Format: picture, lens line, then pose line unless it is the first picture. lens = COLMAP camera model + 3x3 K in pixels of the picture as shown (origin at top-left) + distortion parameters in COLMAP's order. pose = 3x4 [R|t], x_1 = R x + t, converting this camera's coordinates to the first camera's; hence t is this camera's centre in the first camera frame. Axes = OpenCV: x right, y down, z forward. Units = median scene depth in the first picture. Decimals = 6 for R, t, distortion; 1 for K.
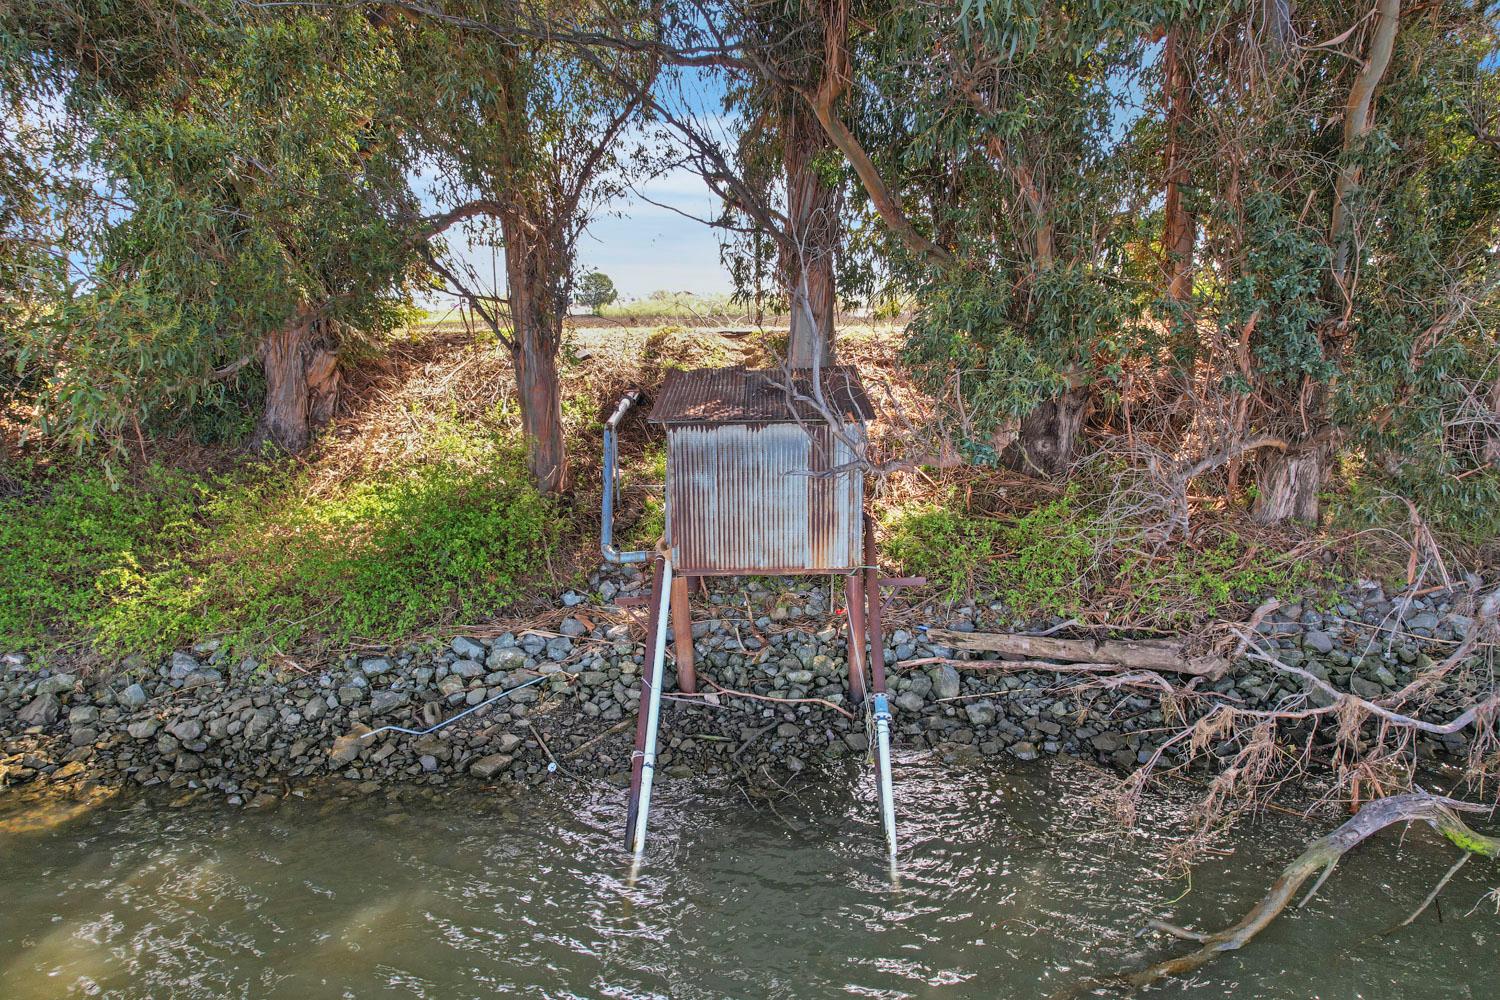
lens RADIAL K [[955.4, 0, 749.3], [0, 955.4, 498.3], [0, 0, 1]] dist [-0.059938, 0.043162]
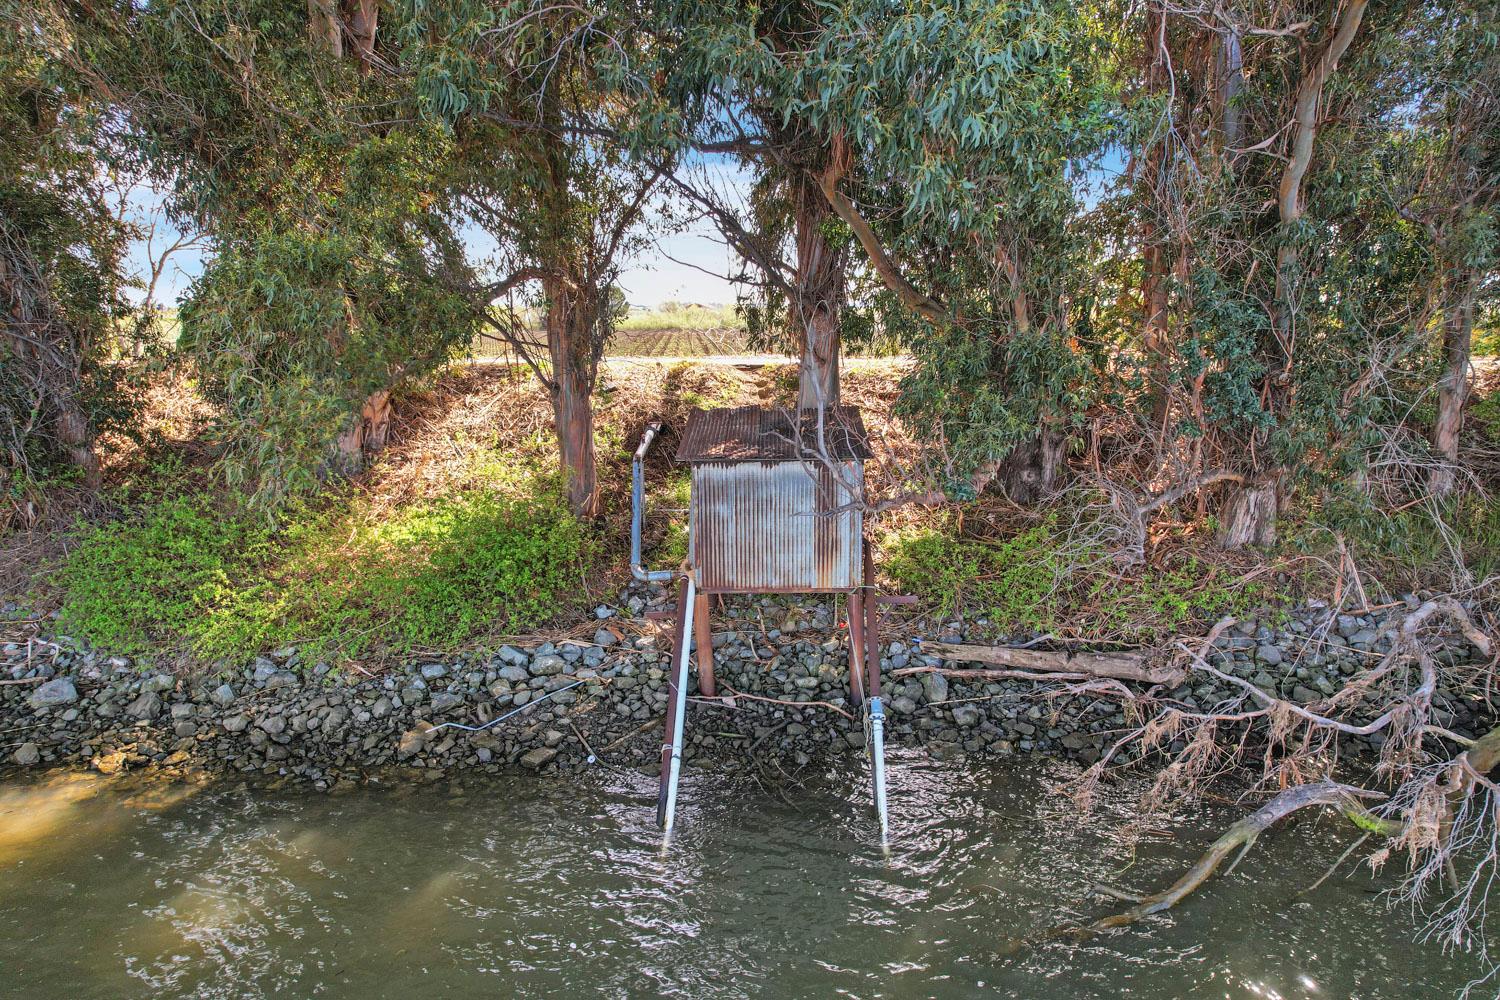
lens RADIAL K [[955.4, 0, 747.6], [0, 955.4, 498.9], [0, 0, 1]] dist [-0.059938, 0.043162]
pose [[0.999920, 0.004890, -0.011702, -0.005015], [-0.005013, 0.999932, -0.010515, -0.019018], [0.011650, 0.010573, 0.999876, -0.136116]]
